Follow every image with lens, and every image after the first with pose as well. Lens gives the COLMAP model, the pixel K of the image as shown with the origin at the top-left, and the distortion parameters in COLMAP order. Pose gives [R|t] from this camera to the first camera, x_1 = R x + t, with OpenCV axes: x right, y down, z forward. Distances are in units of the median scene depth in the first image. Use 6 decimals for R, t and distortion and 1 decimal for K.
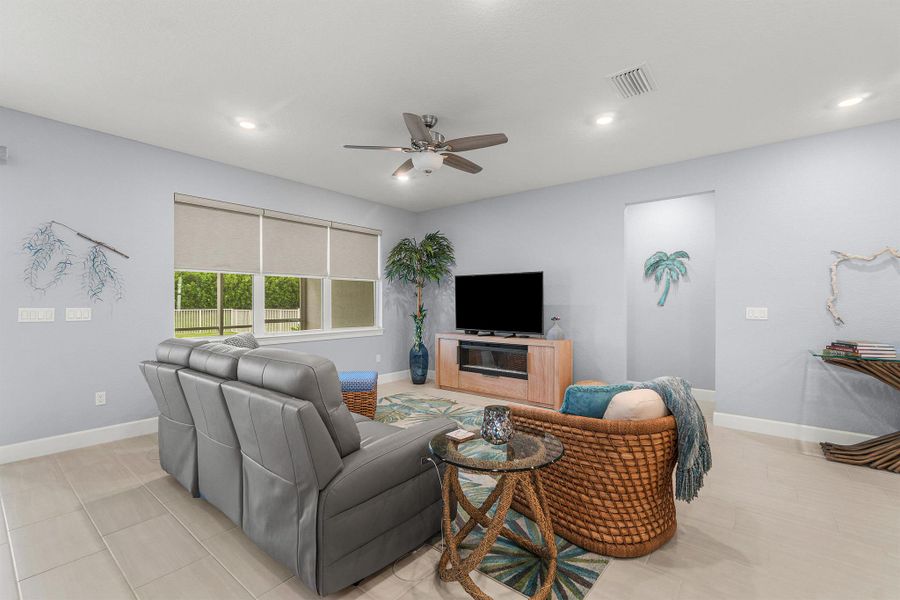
lens RADIAL K [[390.5, 0, 444.5], [0, 390.5, 298.8], [0, 0, 1]] dist [0.000041, 0.000252]
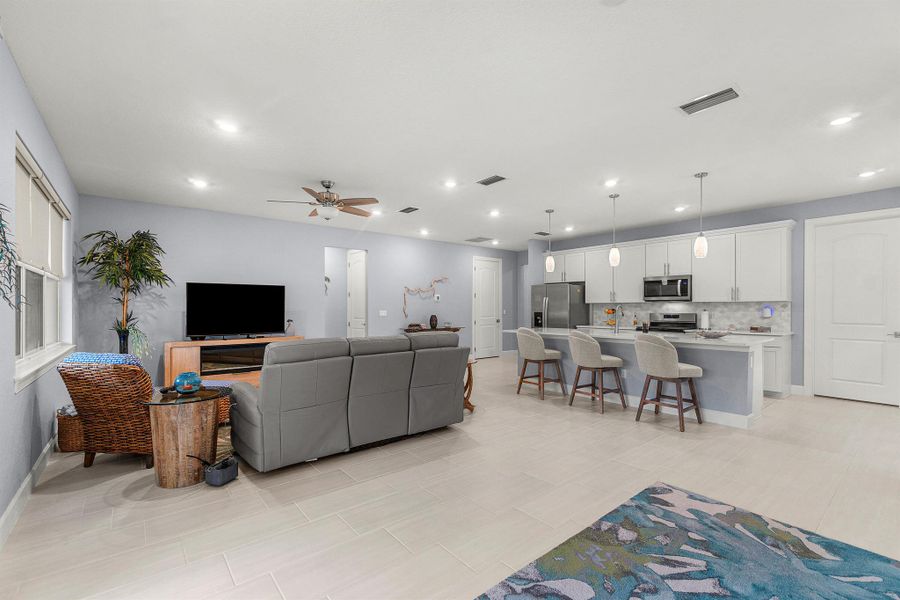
lens RADIAL K [[390.5, 0, 444.6], [0, 390.5, 306.2], [0, 0, 1]] dist [0.000041, 0.000252]
pose [[0.215323, 0.002783, 0.976539, -1.923229], [-0.000732, 0.999996, -0.002688, 0.008878], [-0.976543, -0.000136, 0.215324, 0.362026]]
